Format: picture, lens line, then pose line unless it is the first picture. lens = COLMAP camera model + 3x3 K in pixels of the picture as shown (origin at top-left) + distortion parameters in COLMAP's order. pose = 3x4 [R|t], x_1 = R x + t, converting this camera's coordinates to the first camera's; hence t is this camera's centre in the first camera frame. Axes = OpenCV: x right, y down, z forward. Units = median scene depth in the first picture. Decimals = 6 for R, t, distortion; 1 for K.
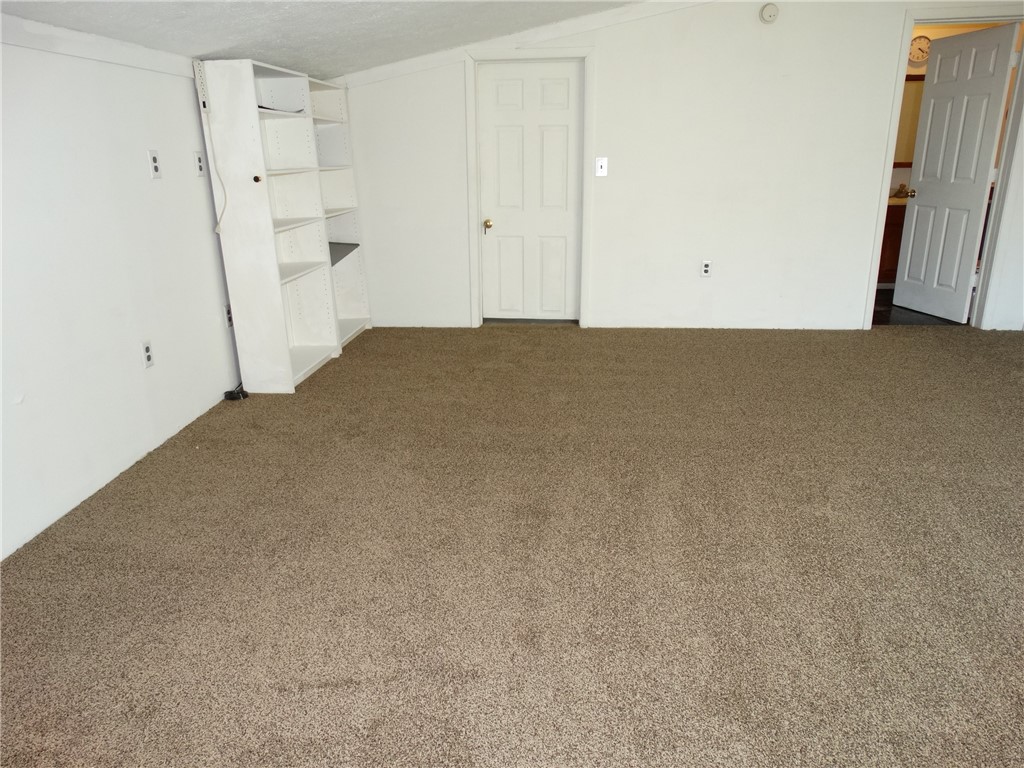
lens RADIAL K [[723.5, 0, 512.0], [0, 723.5, 384.0], [0, 0, 1]] dist [-0.000492, 0.001224]
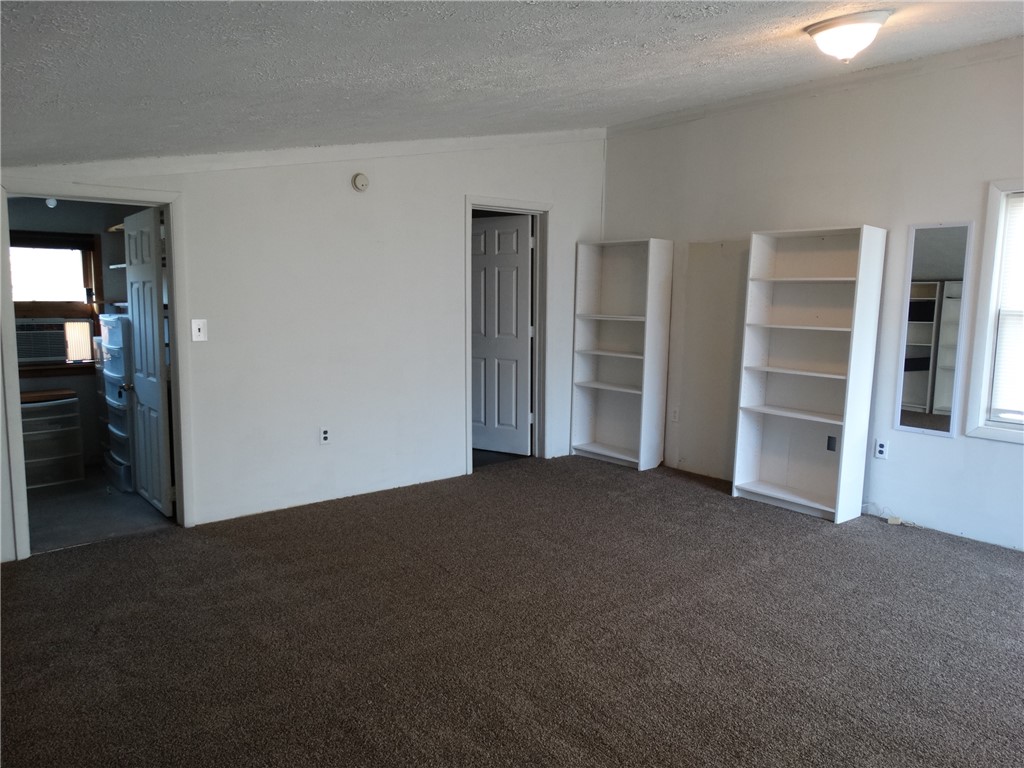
lens RADIAL K [[723.5, 0, 512.0], [0, 723.5, 384.0], [0, 0, 1]] dist [-0.000492, 0.001224]
pose [[0.718056, -0.068330, 0.692623, -0.194821], [0.200206, 0.973385, -0.111529, -0.075175], [-0.666568, 0.218751, 0.712625, 0.181274]]
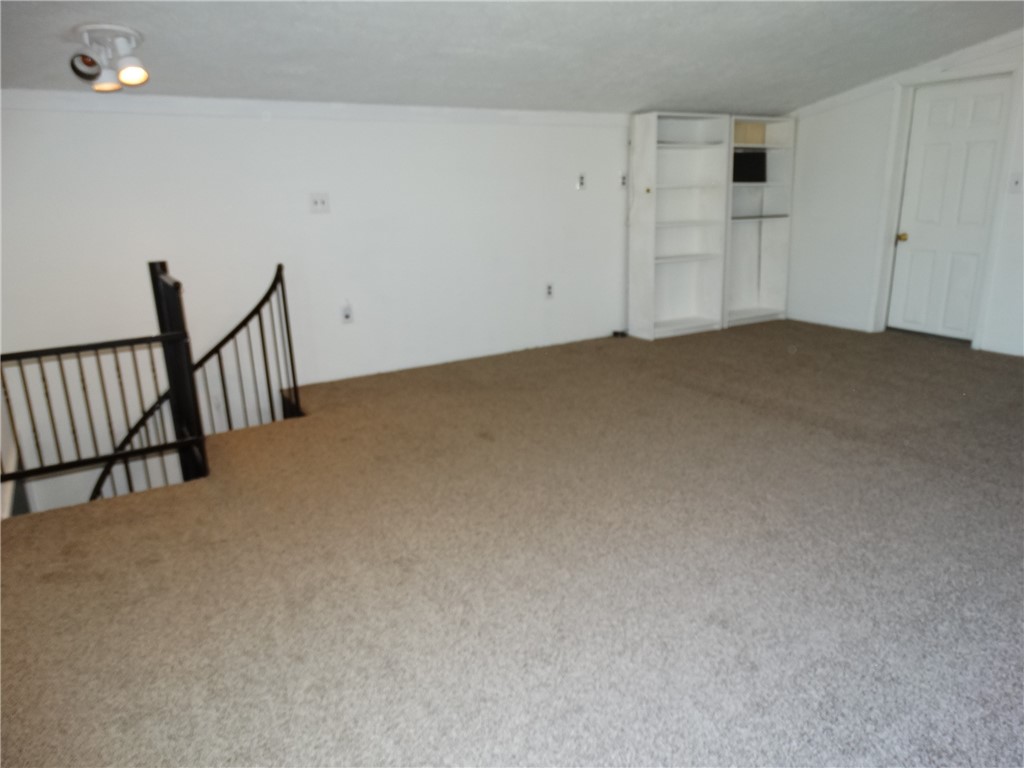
lens RADIAL K [[723.5, 0, 512.0], [0, 723.5, 384.0], [0, 0, 1]] dist [-0.000492, 0.001224]
pose [[0.604136, 0.211972, -0.768172, 0.527060], [-0.232420, 0.968931, 0.084581, 0.032108], [0.762234, 0.127440, 0.634632, -0.084295]]
